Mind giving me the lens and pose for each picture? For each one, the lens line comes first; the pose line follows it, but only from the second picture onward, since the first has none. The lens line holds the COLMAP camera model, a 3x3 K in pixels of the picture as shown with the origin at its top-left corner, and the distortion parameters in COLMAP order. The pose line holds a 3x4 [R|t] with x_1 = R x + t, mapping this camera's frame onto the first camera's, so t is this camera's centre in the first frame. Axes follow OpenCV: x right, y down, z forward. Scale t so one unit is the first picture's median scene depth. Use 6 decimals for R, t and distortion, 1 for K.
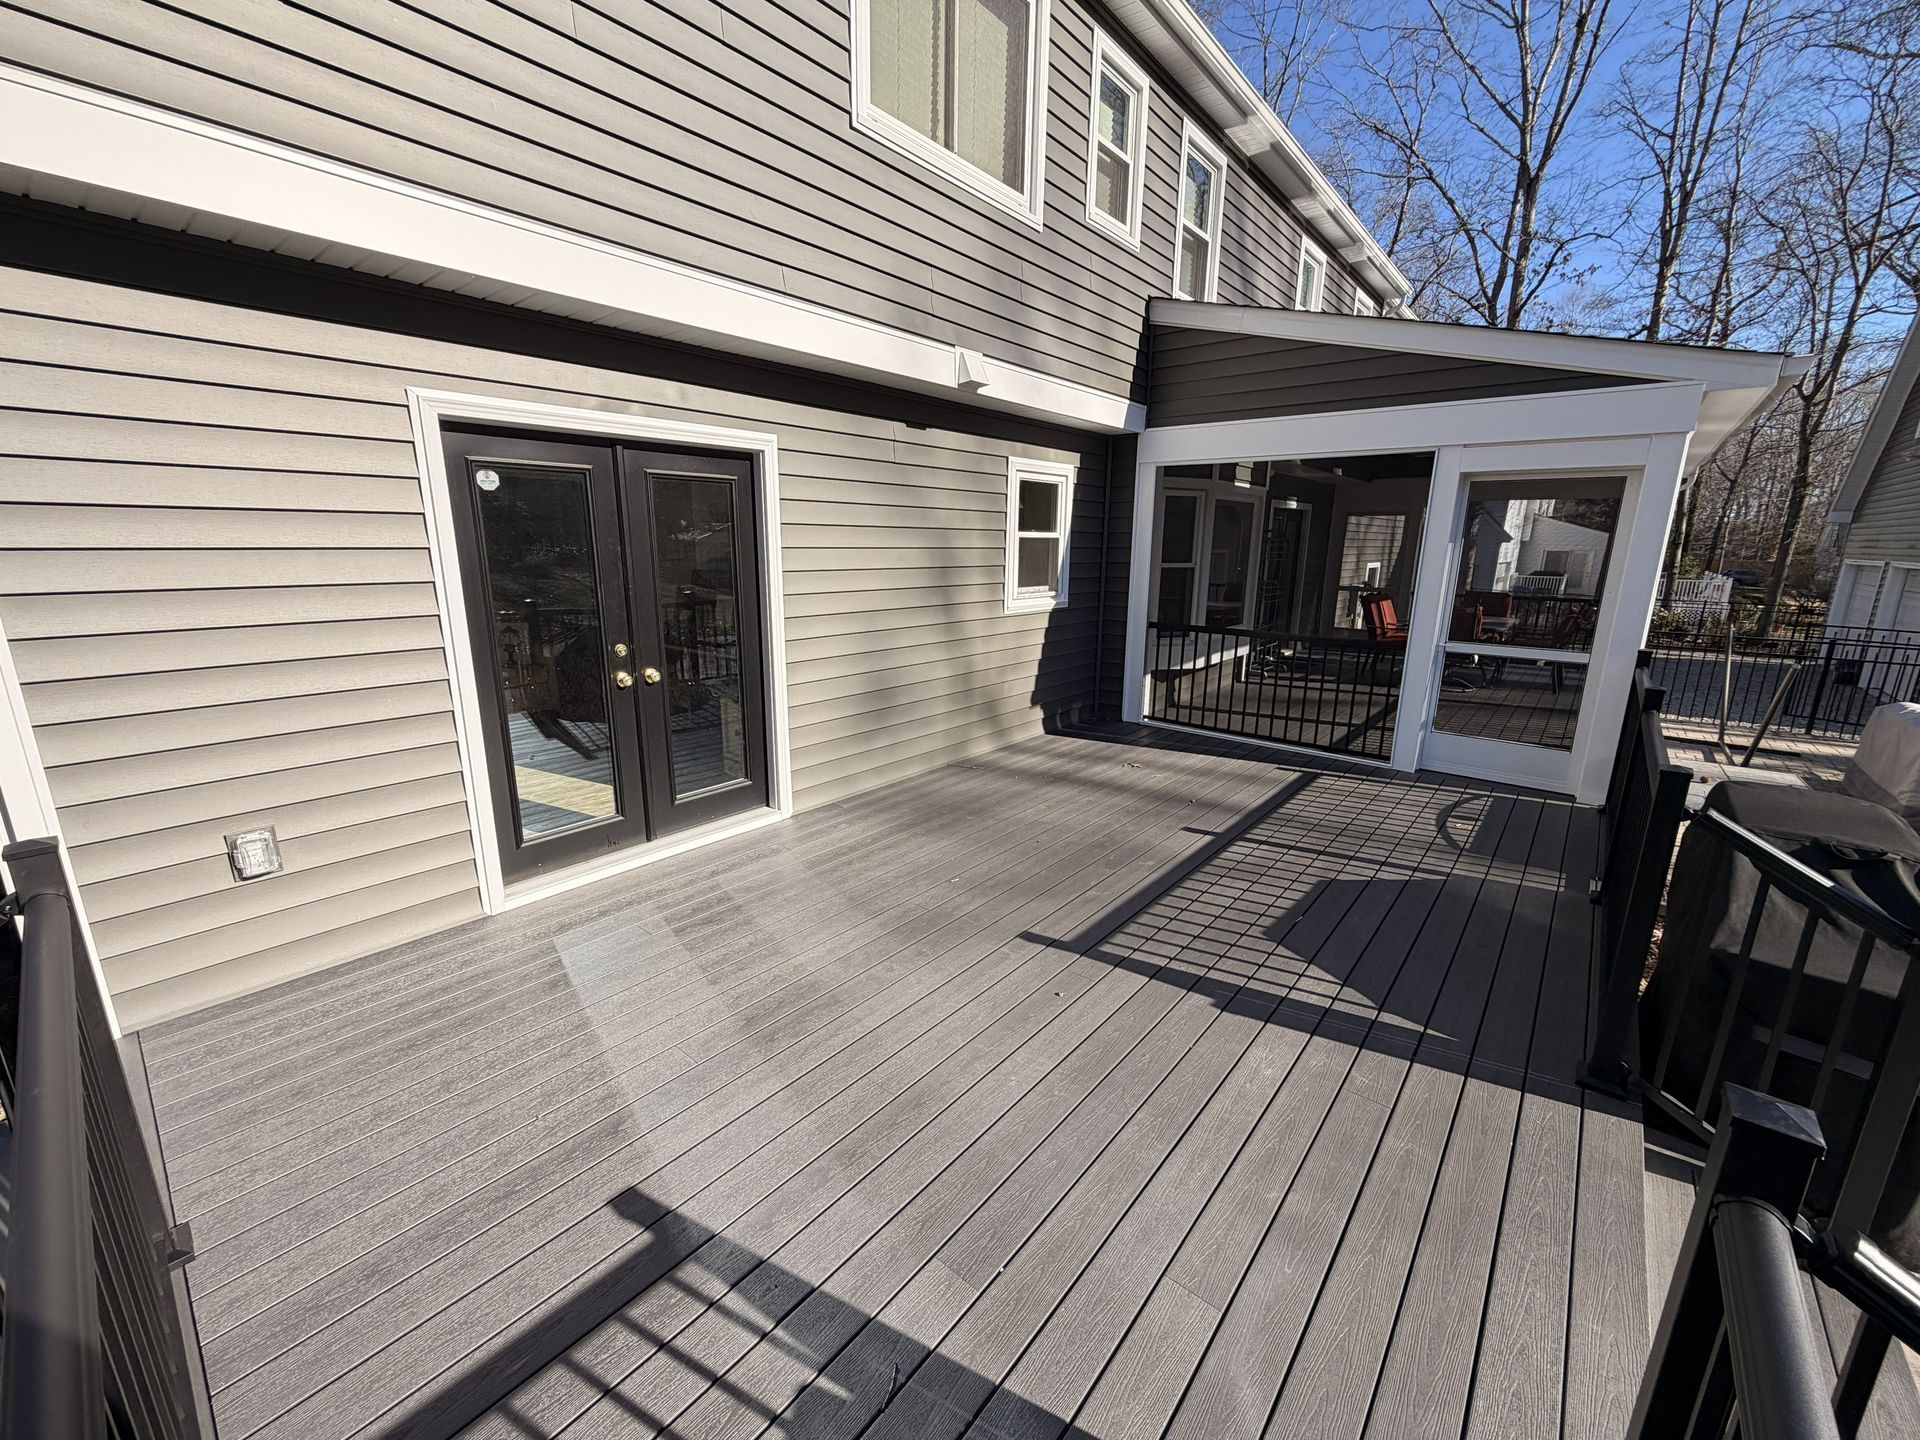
lens RADIAL K [[757.0, 0, 955.6], [0, 757.0, 717.9], [0, 0, 1]] dist [-0.001573, 0.000211]
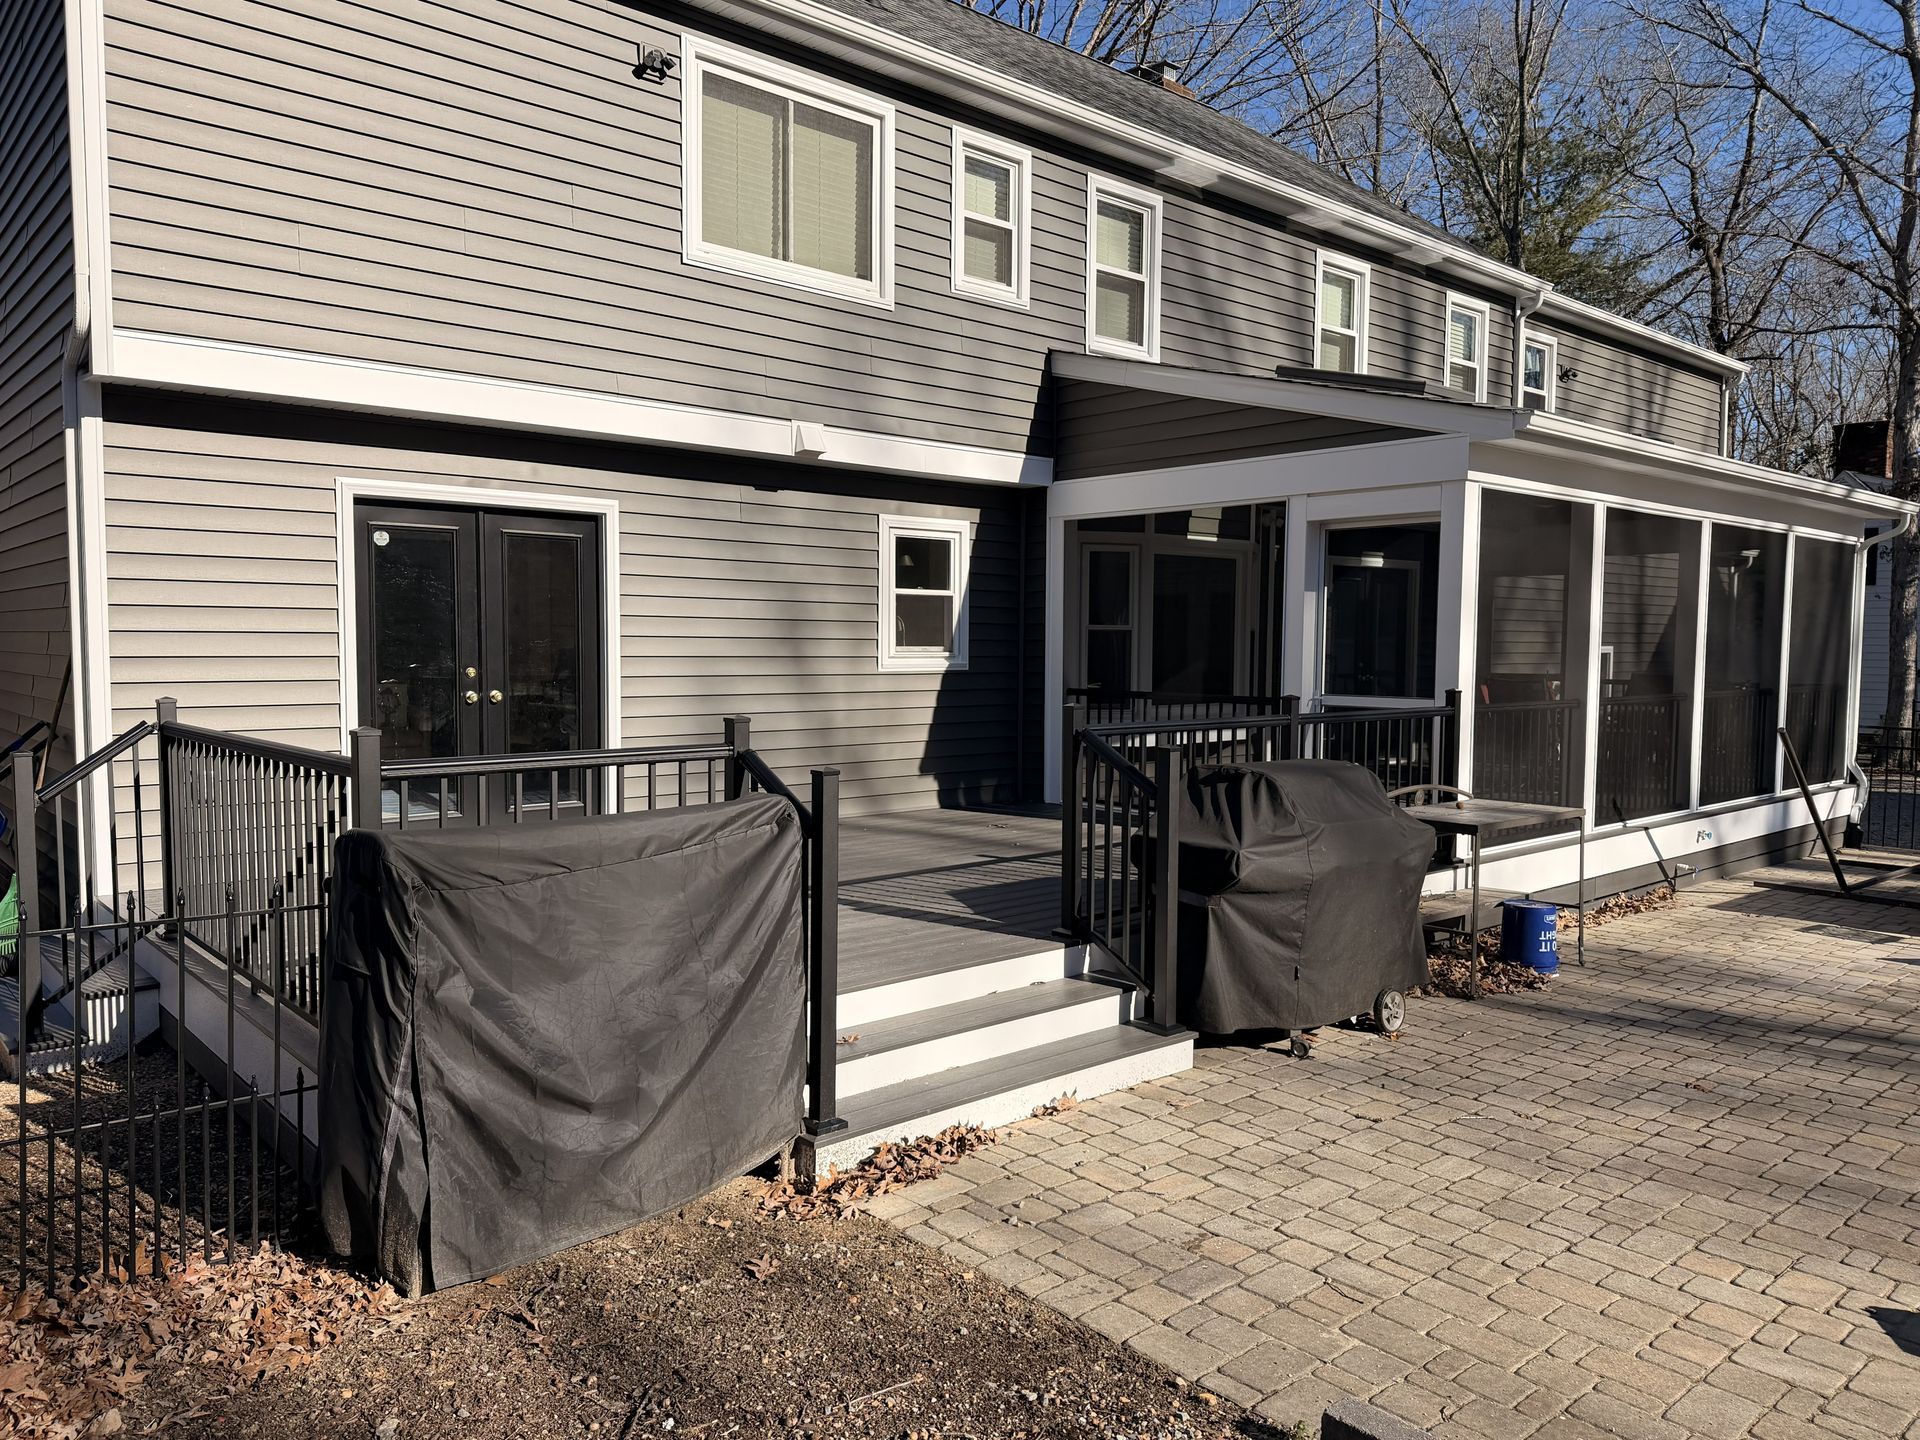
lens RADIAL K [[1366.8, 0, 970.1], [0, 1366.8, 719.3], [0, 0, 1]] dist [0.085057, -0.116220]
pose [[0.990994, 0.002338, -0.133885, 0.459132], [-0.025914, 0.984295, -0.174619, 0.247626], [0.131374, 0.176516, 0.975491, -0.738987]]
